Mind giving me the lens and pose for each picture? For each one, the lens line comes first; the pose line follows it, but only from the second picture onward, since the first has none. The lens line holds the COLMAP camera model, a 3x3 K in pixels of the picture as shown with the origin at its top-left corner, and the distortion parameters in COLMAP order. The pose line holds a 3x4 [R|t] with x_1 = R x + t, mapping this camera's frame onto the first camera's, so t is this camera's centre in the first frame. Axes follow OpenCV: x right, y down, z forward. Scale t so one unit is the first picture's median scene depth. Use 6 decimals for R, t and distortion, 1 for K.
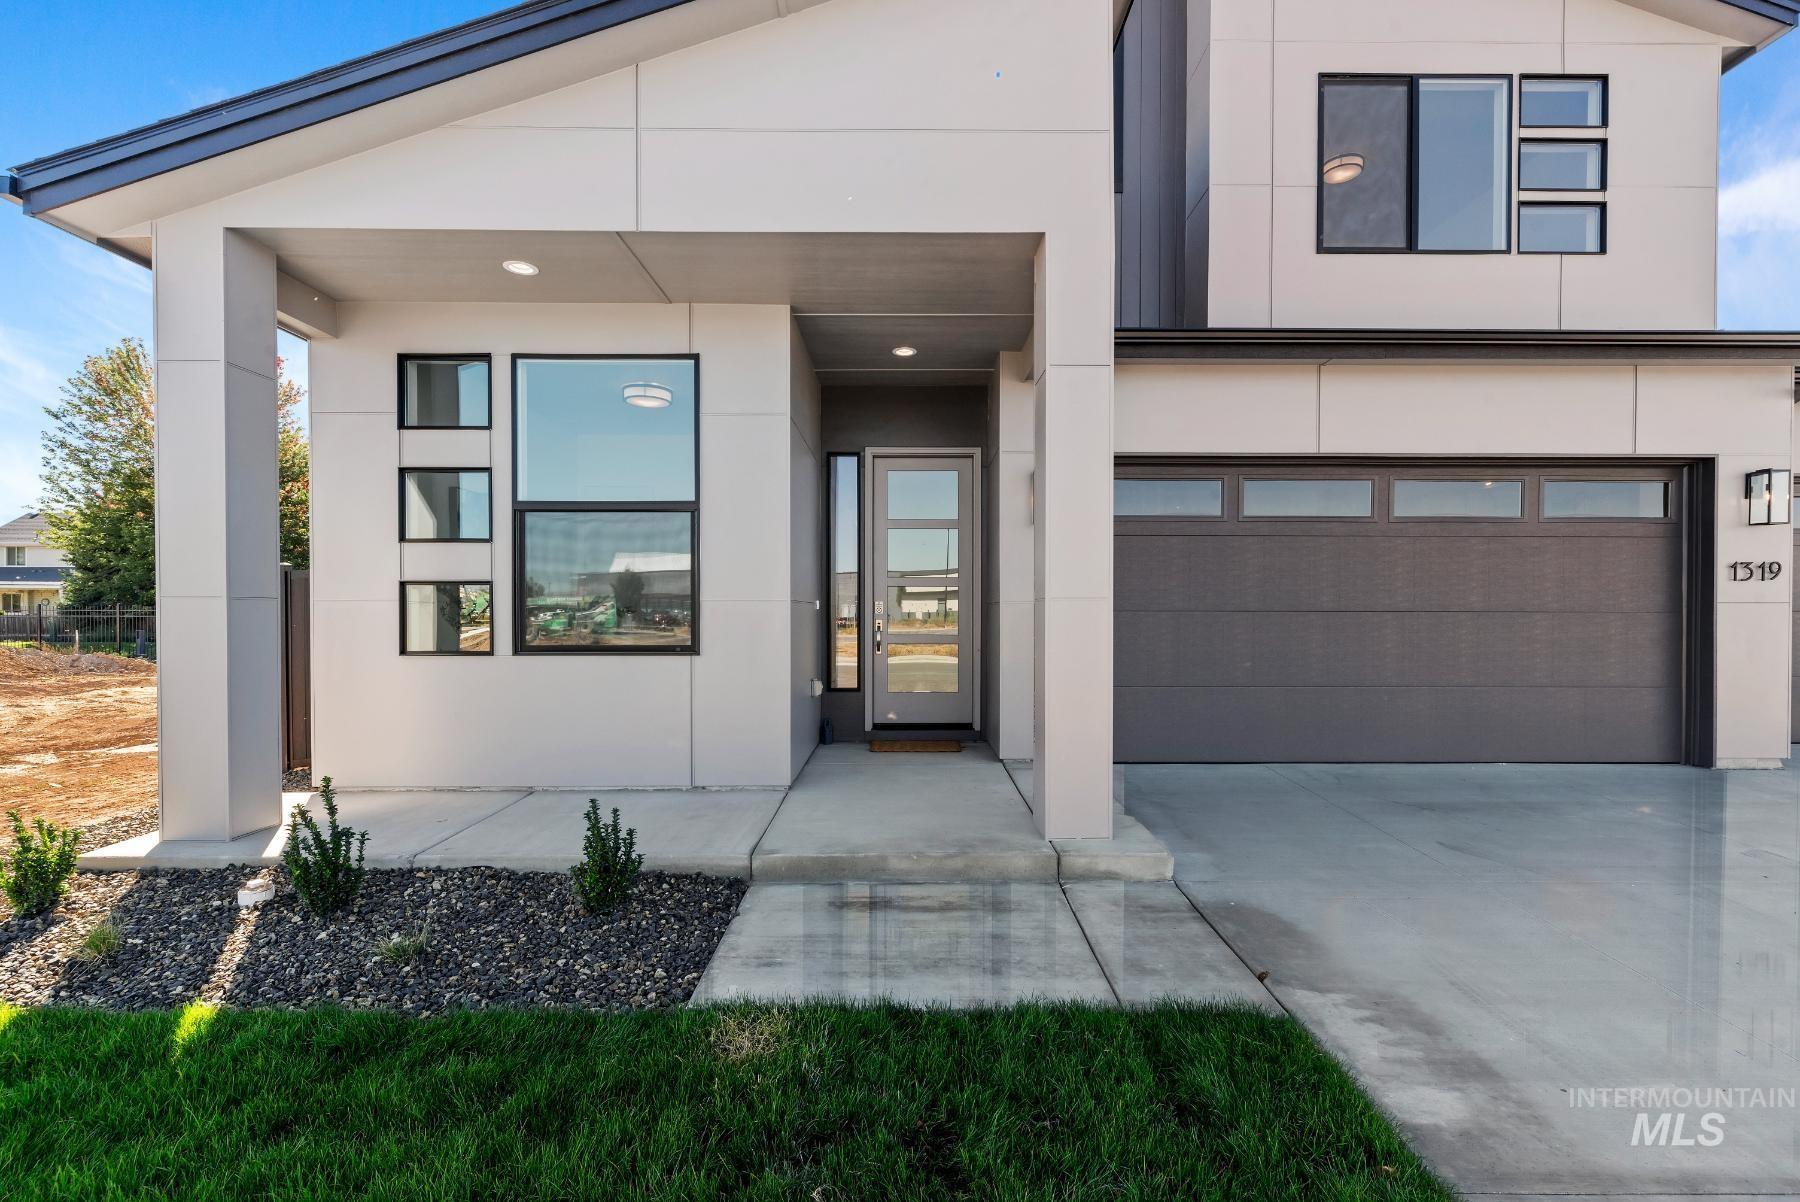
lens RADIAL K [[774.4, 0, 905.2], [0, 774.4, 615.0], [0, 0, 1]] dist [0.001085, 0.000034]
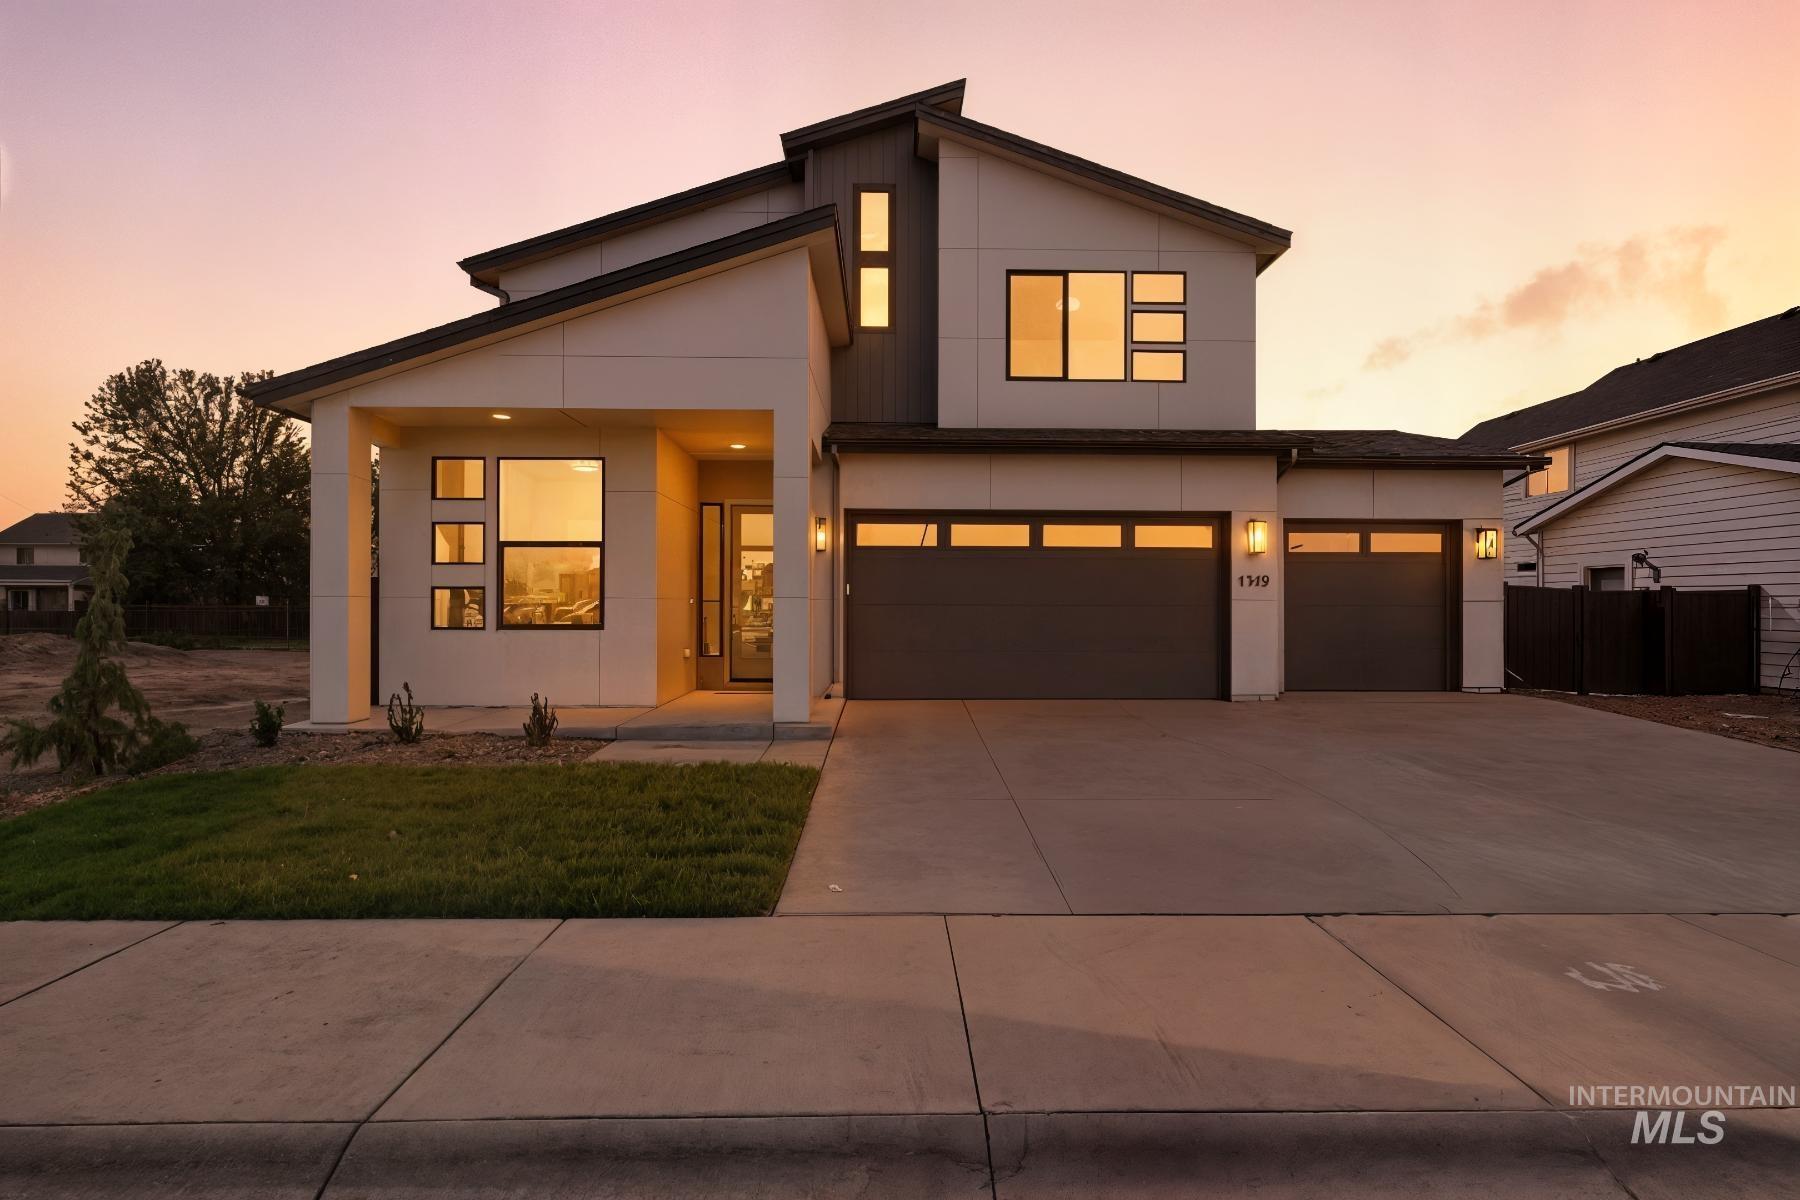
lens RADIAL K [[780.4, 0, 900.0], [0, 780.4, 600.0], [0, 0, 1]] dist [0.000889, 0.000281]
pose [[0.999956, 0.001245, 0.009265, 0.313104], [-0.001100, 0.999878, -0.015608, 0.010316], [-0.009283, 0.015597, 0.999835, -0.623997]]
